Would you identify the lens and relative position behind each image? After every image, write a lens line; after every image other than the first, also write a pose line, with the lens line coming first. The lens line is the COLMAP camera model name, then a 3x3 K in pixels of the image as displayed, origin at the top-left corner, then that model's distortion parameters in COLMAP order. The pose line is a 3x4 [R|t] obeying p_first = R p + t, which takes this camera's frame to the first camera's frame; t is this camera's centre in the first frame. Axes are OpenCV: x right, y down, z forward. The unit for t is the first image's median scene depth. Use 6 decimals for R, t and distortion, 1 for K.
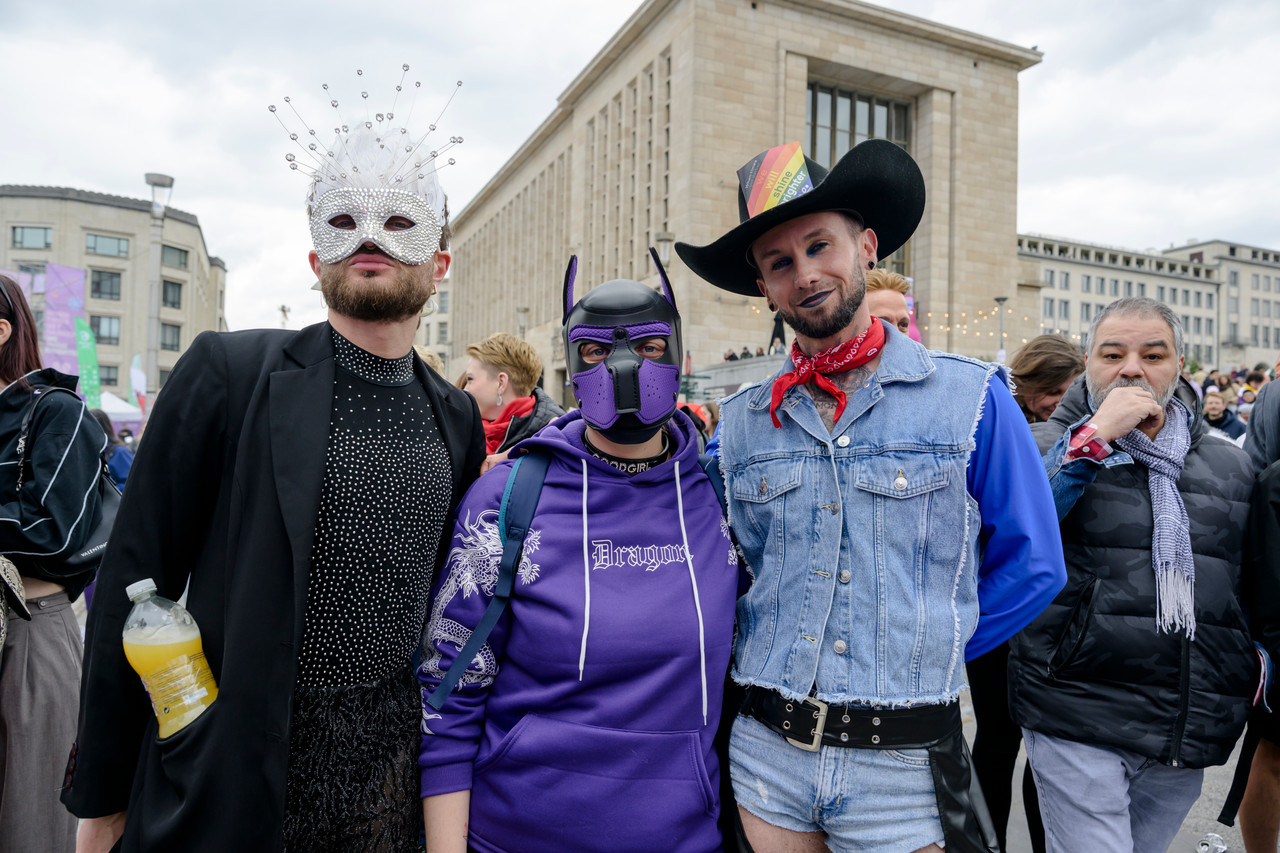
lens RADIAL K [[858.3, 0, 639.9], [0, 858.3, 429.0], [0, 0, 1]] dist [-0.001079, -0.003532]
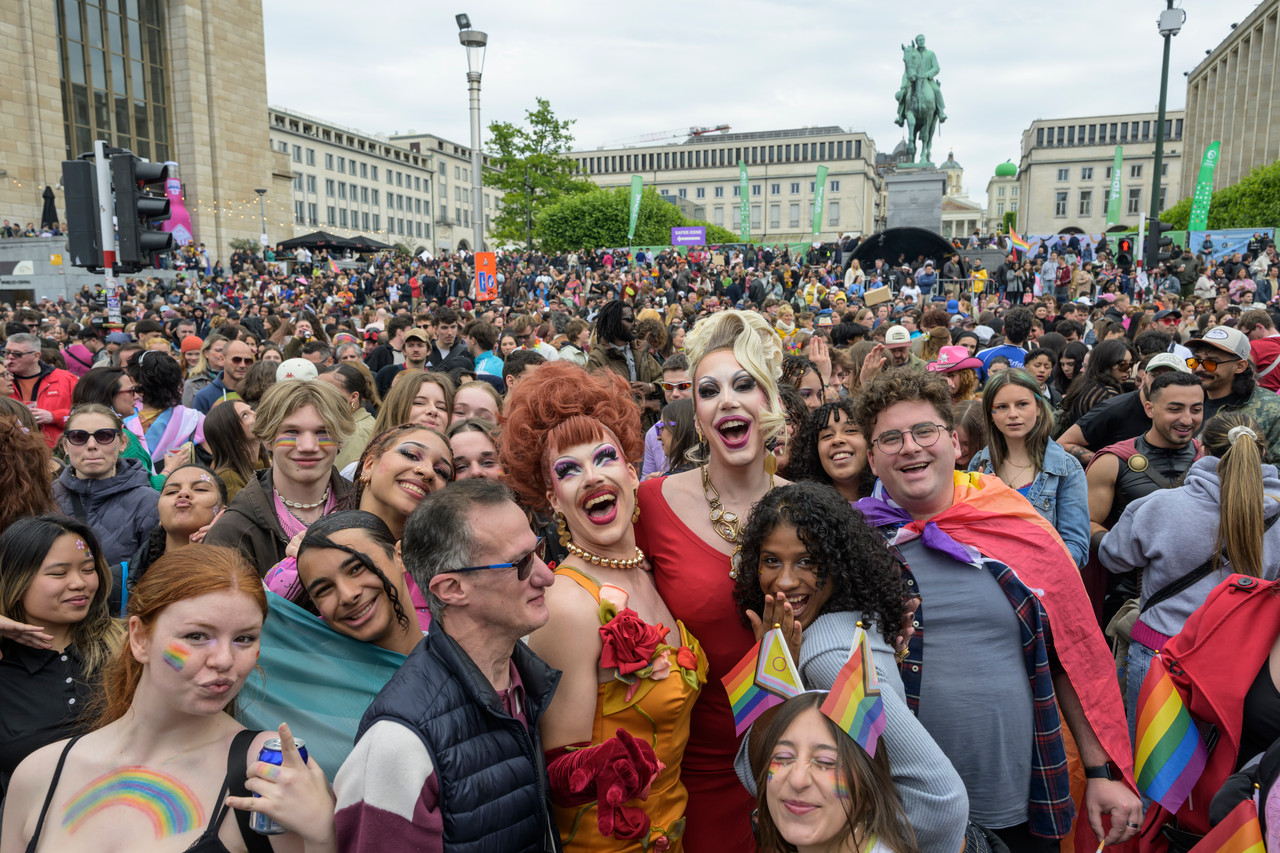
lens RADIAL K [[858.3, 0, 640.5], [0, 858.3, 432.2], [0, 0, 1]] dist [-0.001079, -0.003532]
pose [[0.686788, -0.120529, 0.716795, -0.043951], [-0.000677, 0.986049, 0.166452, -0.007175], [-0.726858, -0.114802, 0.677125, -0.090506]]
